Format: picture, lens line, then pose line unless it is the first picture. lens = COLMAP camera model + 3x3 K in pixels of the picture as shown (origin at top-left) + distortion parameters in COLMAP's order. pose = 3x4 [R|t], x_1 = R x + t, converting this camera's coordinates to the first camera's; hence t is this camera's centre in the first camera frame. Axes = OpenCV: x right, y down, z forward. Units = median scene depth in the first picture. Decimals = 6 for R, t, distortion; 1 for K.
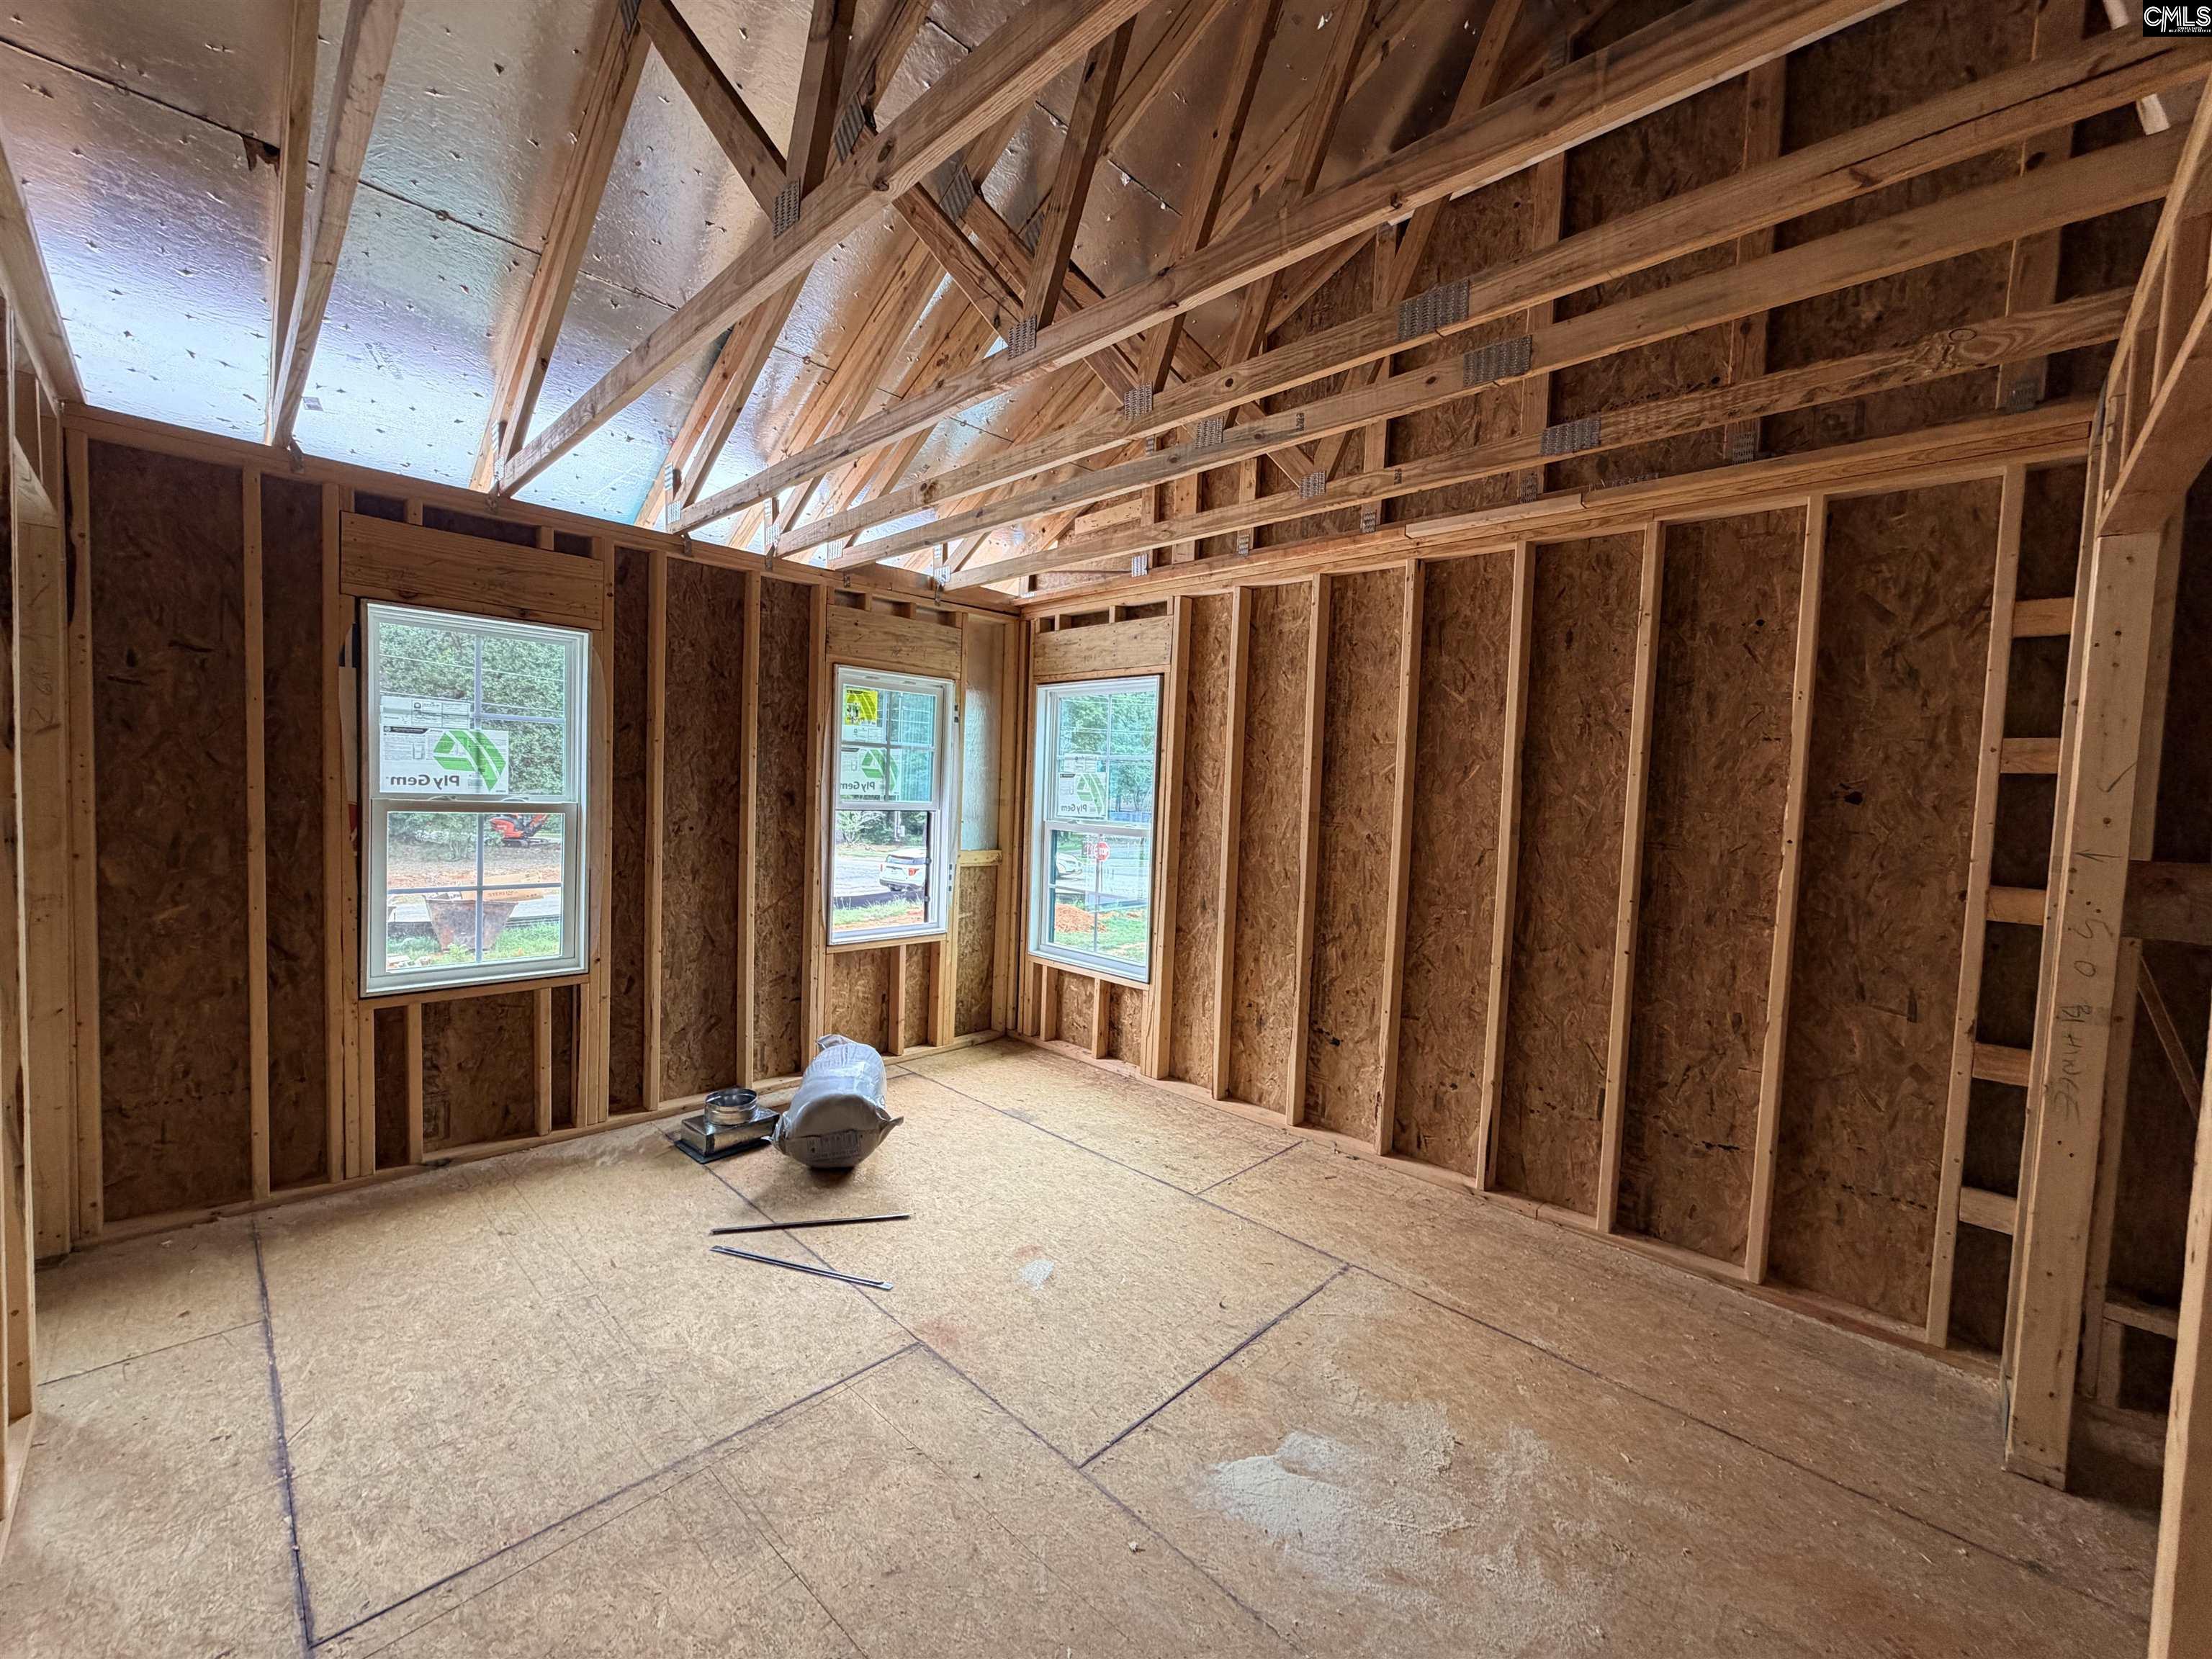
lens RADIAL K [[892.9, 0, 1106.0], [0, 892.9, 829.5], [0, 0, 1]] dist [-0.000204, 0.000239]
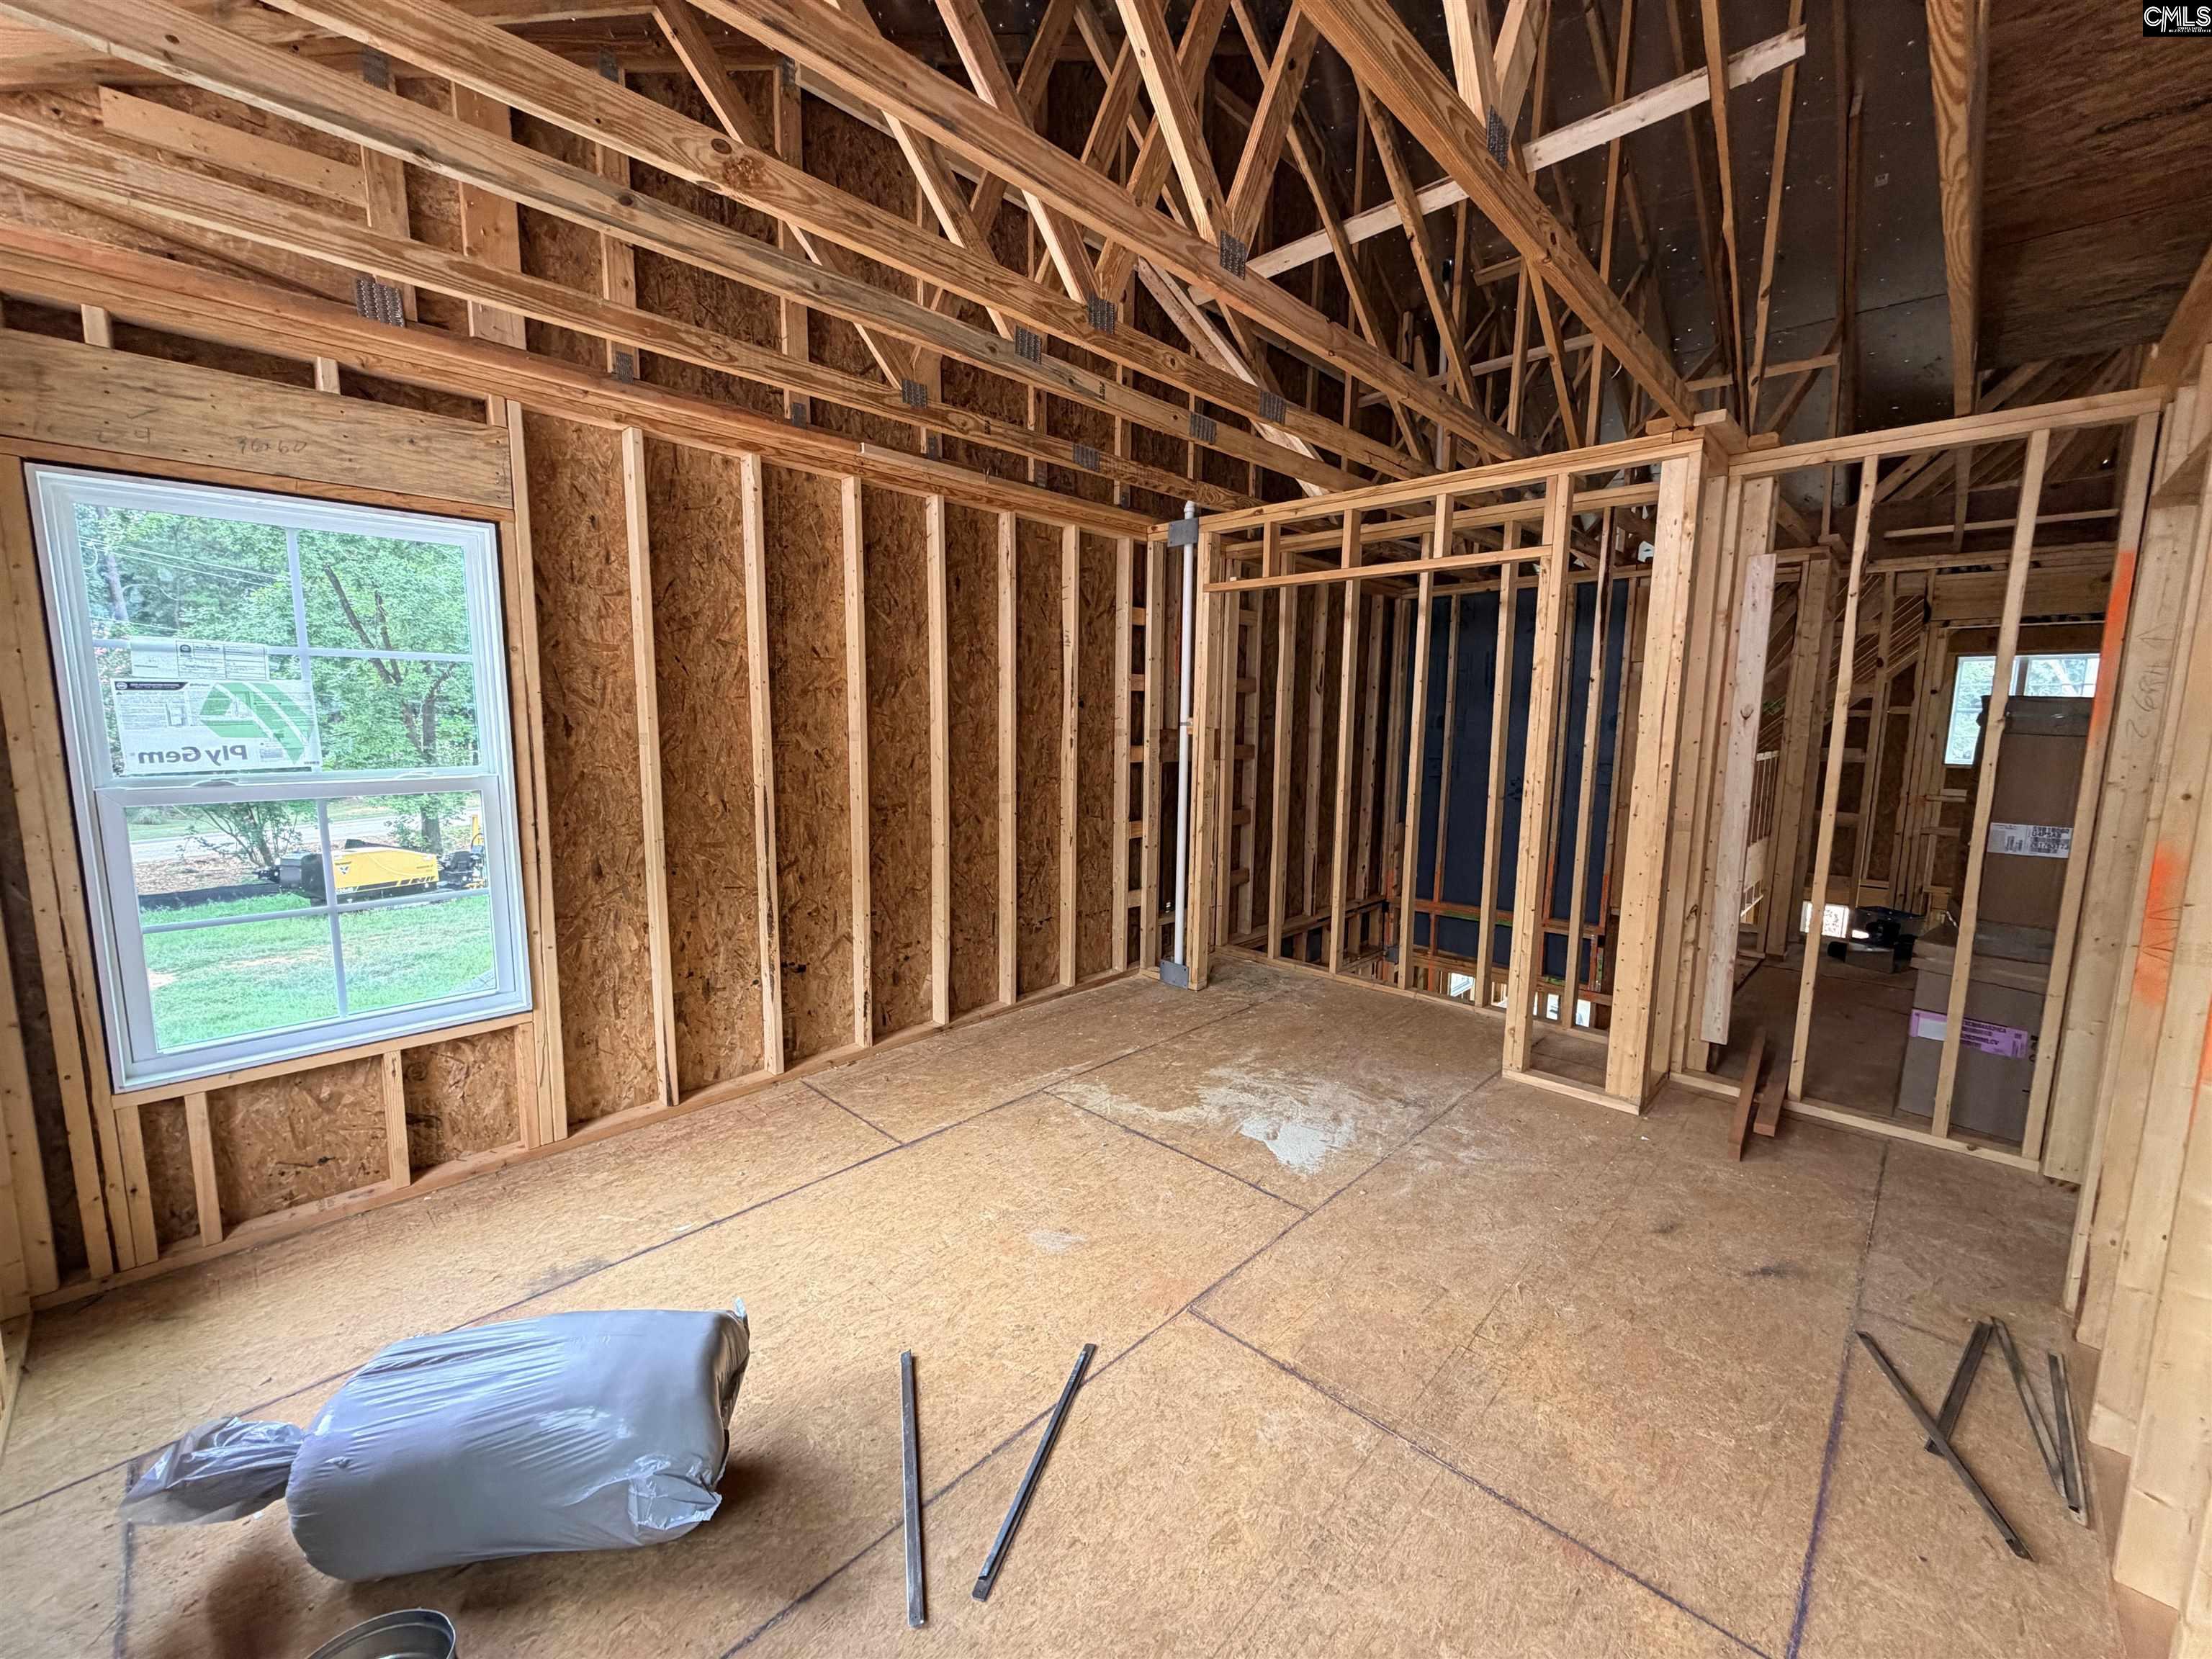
lens RADIAL K [[876.5, 0, 1097.8], [0, 876.5, 829.0], [0, 0, 1]] dist [-0.000256, -0.000190]
pose [[-0.003192, -0.169326, 0.985555, -0.685267], [0.039034, 0.984788, 0.169320, -0.061878], [-0.999233, 0.039011, 0.003466, 0.703804]]
